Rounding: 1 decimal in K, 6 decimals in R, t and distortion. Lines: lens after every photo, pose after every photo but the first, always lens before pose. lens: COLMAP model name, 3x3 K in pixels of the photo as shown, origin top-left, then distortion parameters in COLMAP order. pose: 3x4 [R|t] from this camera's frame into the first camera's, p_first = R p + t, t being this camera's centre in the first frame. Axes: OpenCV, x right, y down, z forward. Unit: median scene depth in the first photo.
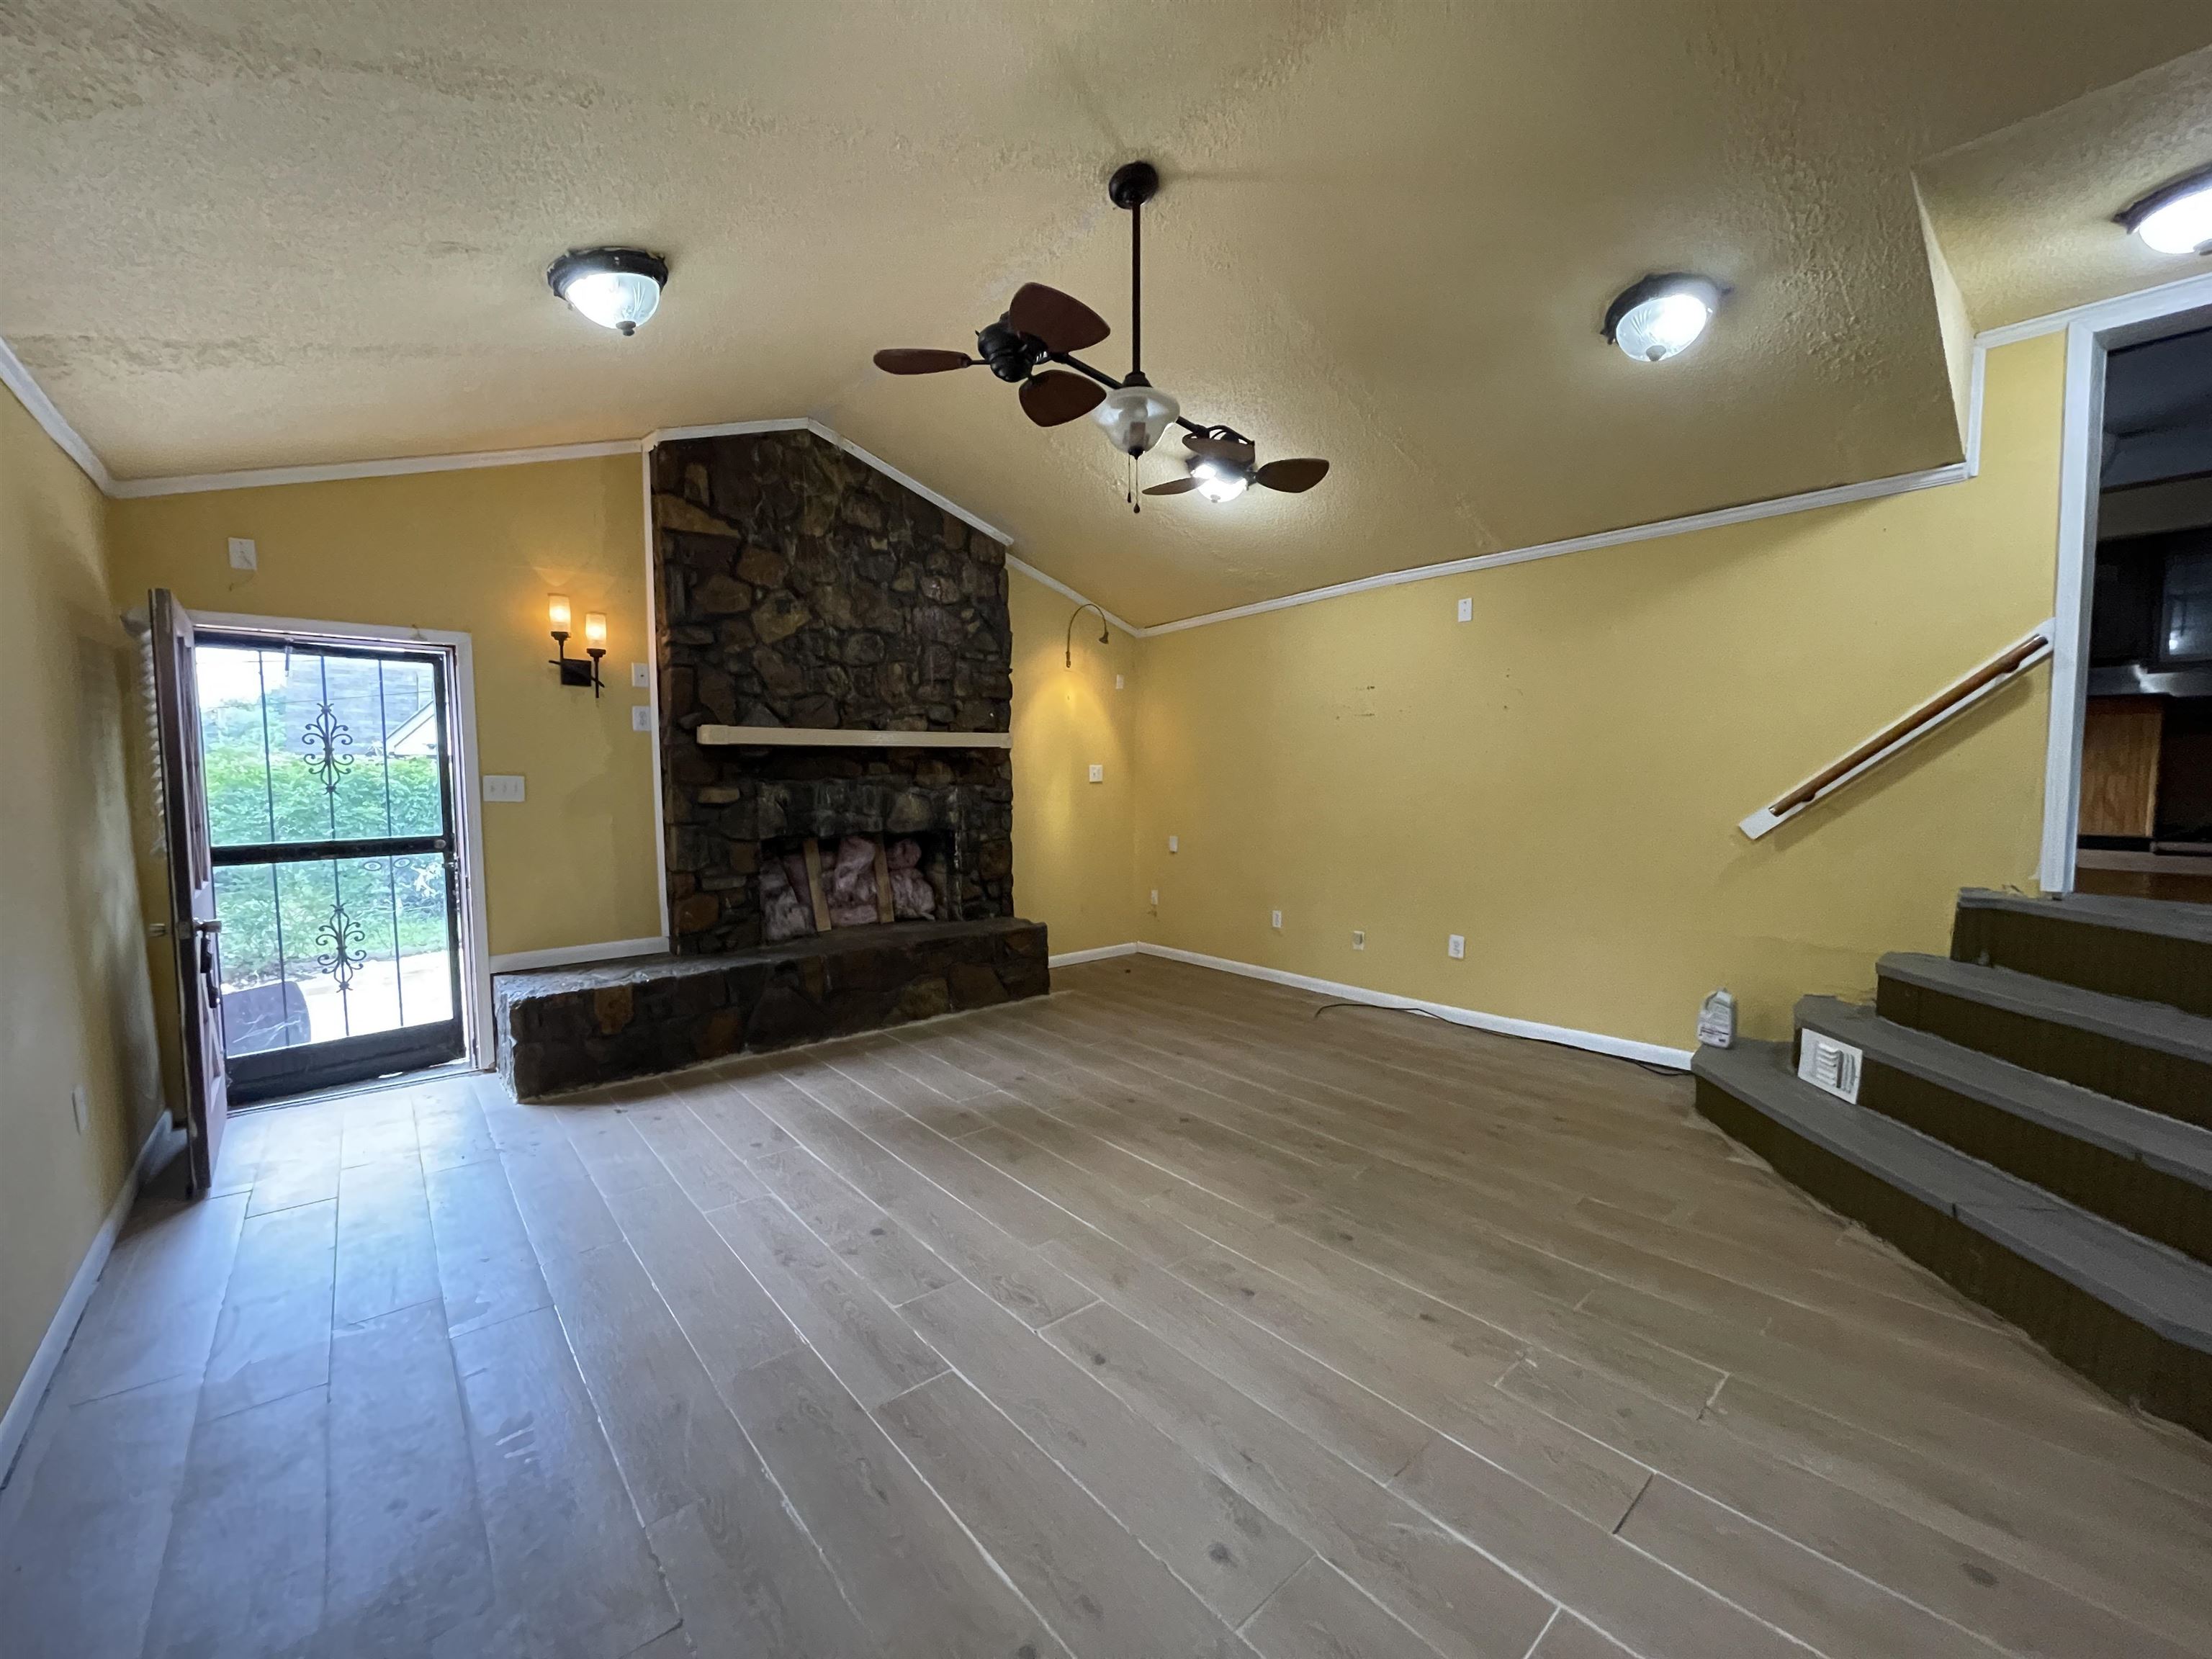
lens RADIAL K [[892.2, 0, 1105.9], [0, 892.2, 829.6], [0, 0, 1]] dist [-0.001155, -0.000037]
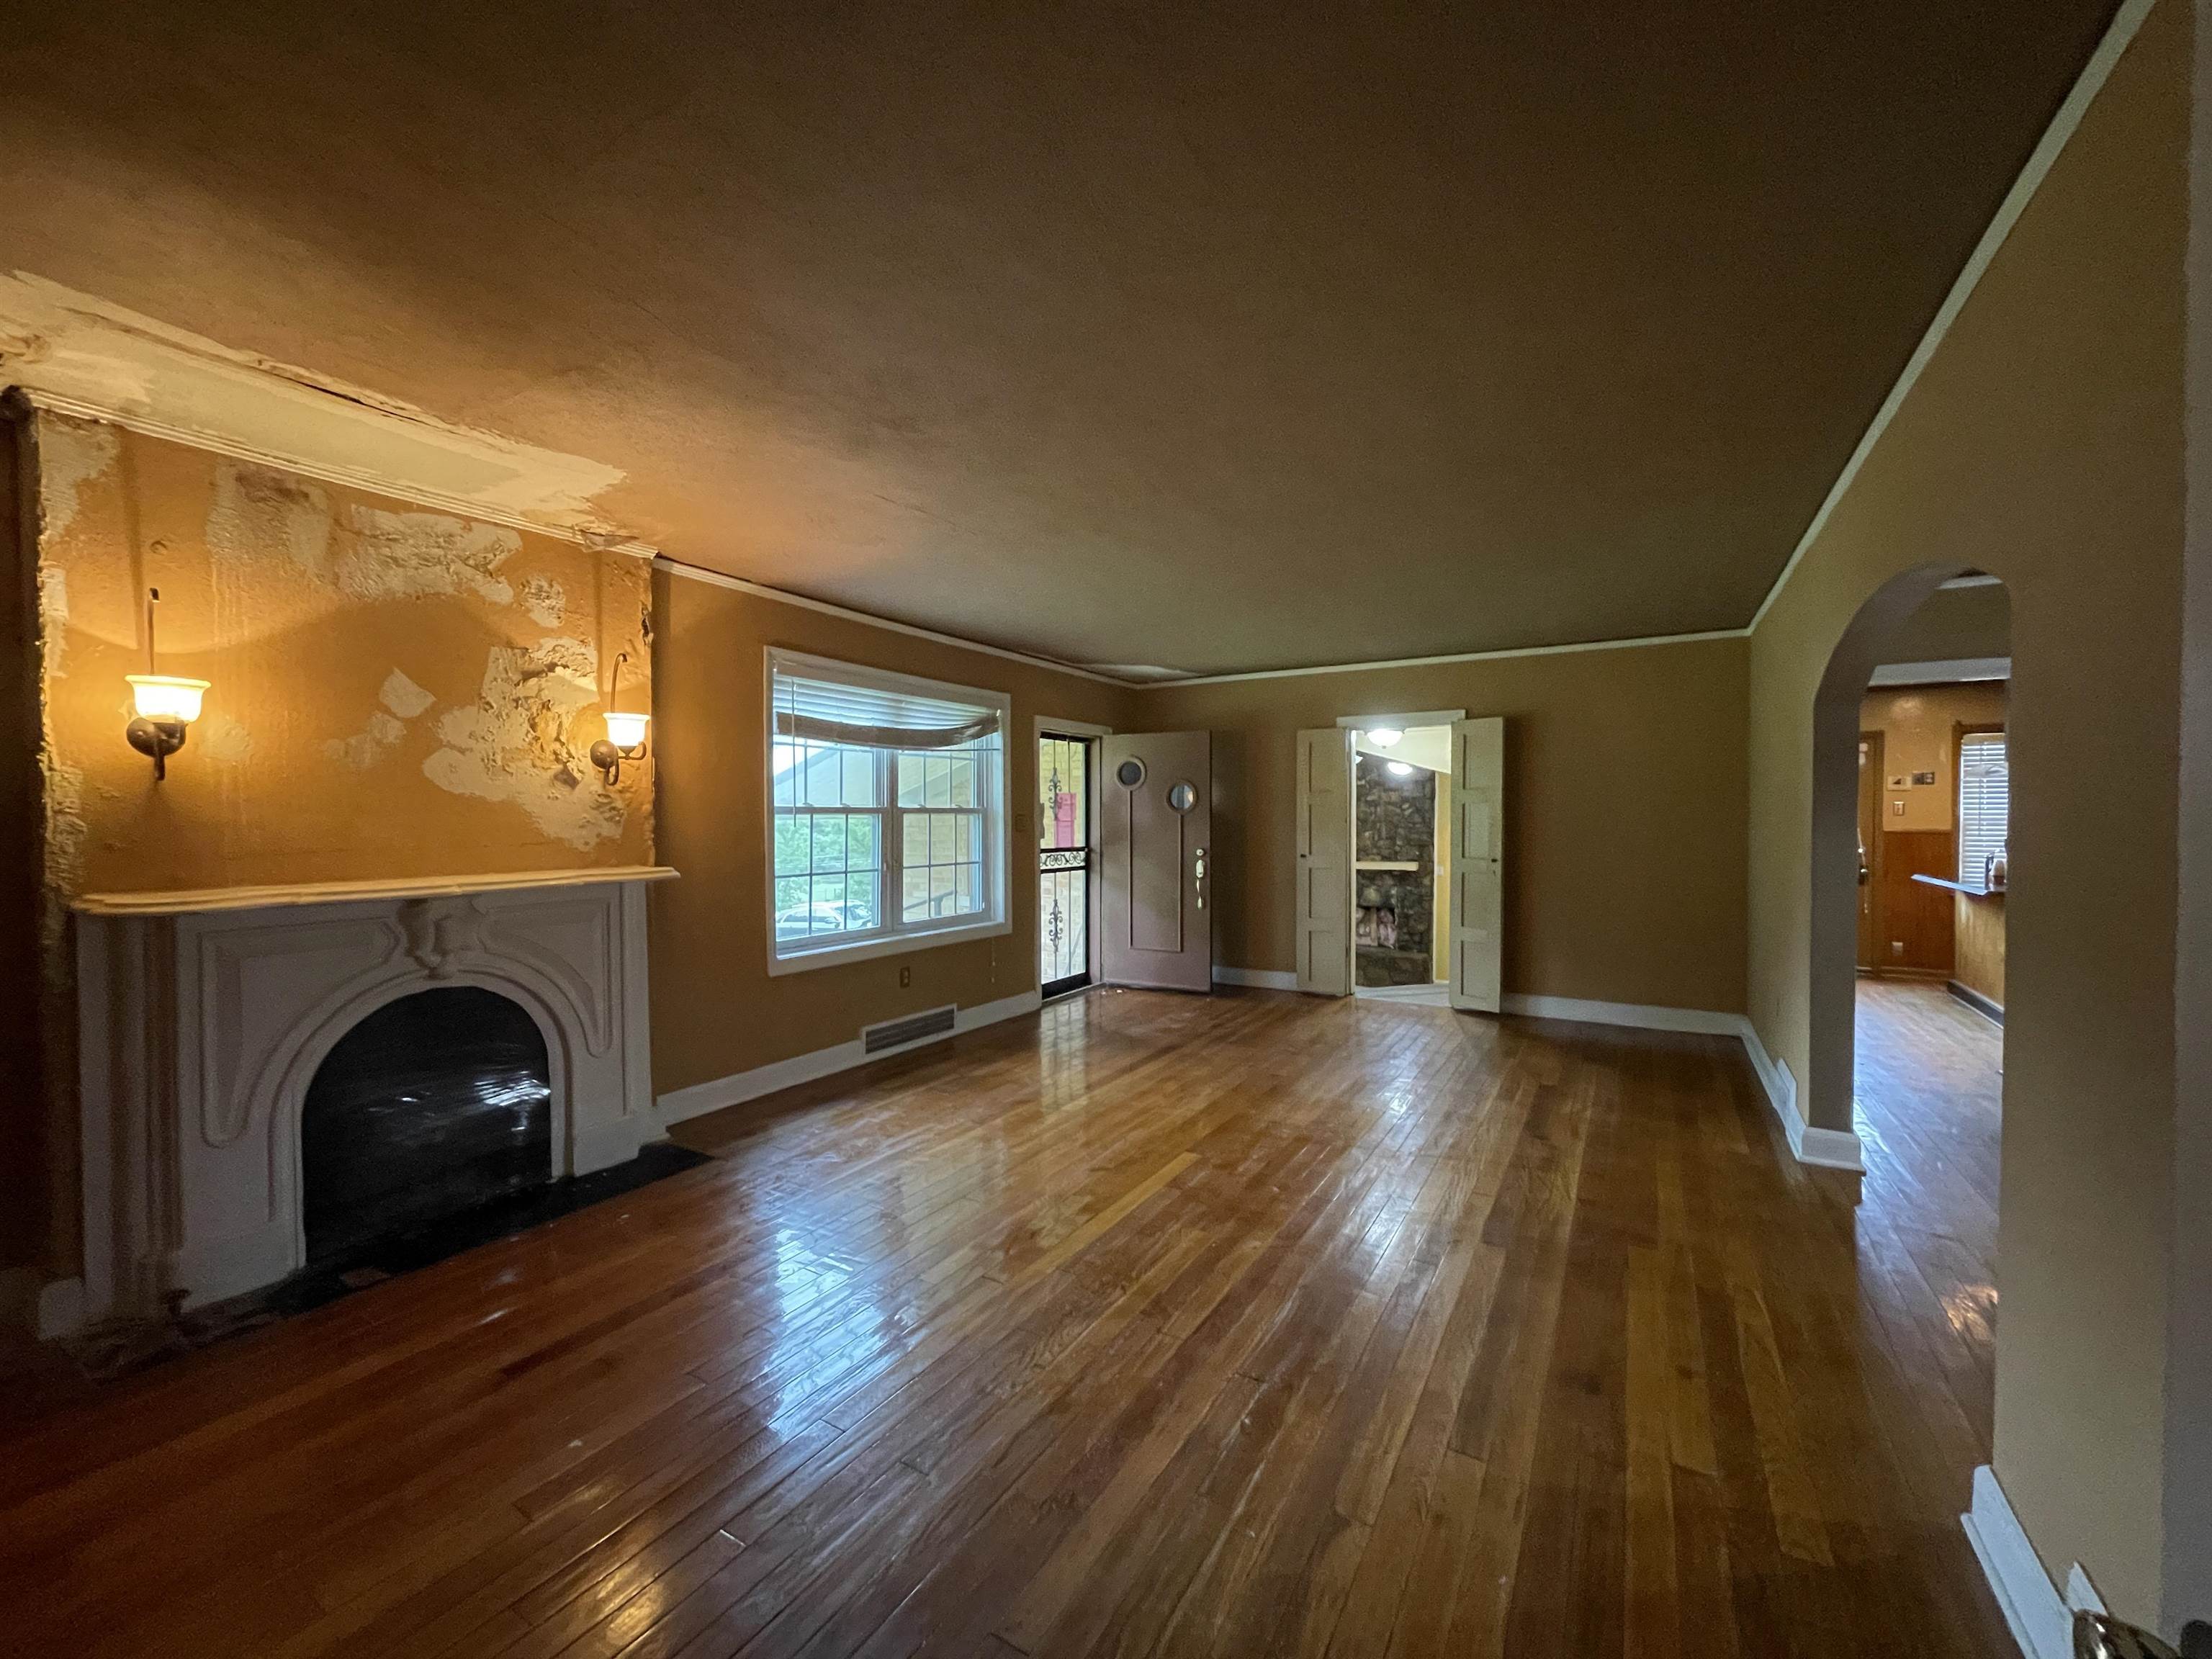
lens RADIAL K [[892.2, 0, 1106.4], [0, 892.2, 831.6], [0, 0, 1]] dist [-0.001155, -0.000037]
pose [[0.320782, 0.017321, -0.946995, 1.636586], [-0.064643, 0.997902, -0.003645, -0.128108], [0.944945, 0.062386, 0.321228, -0.352784]]
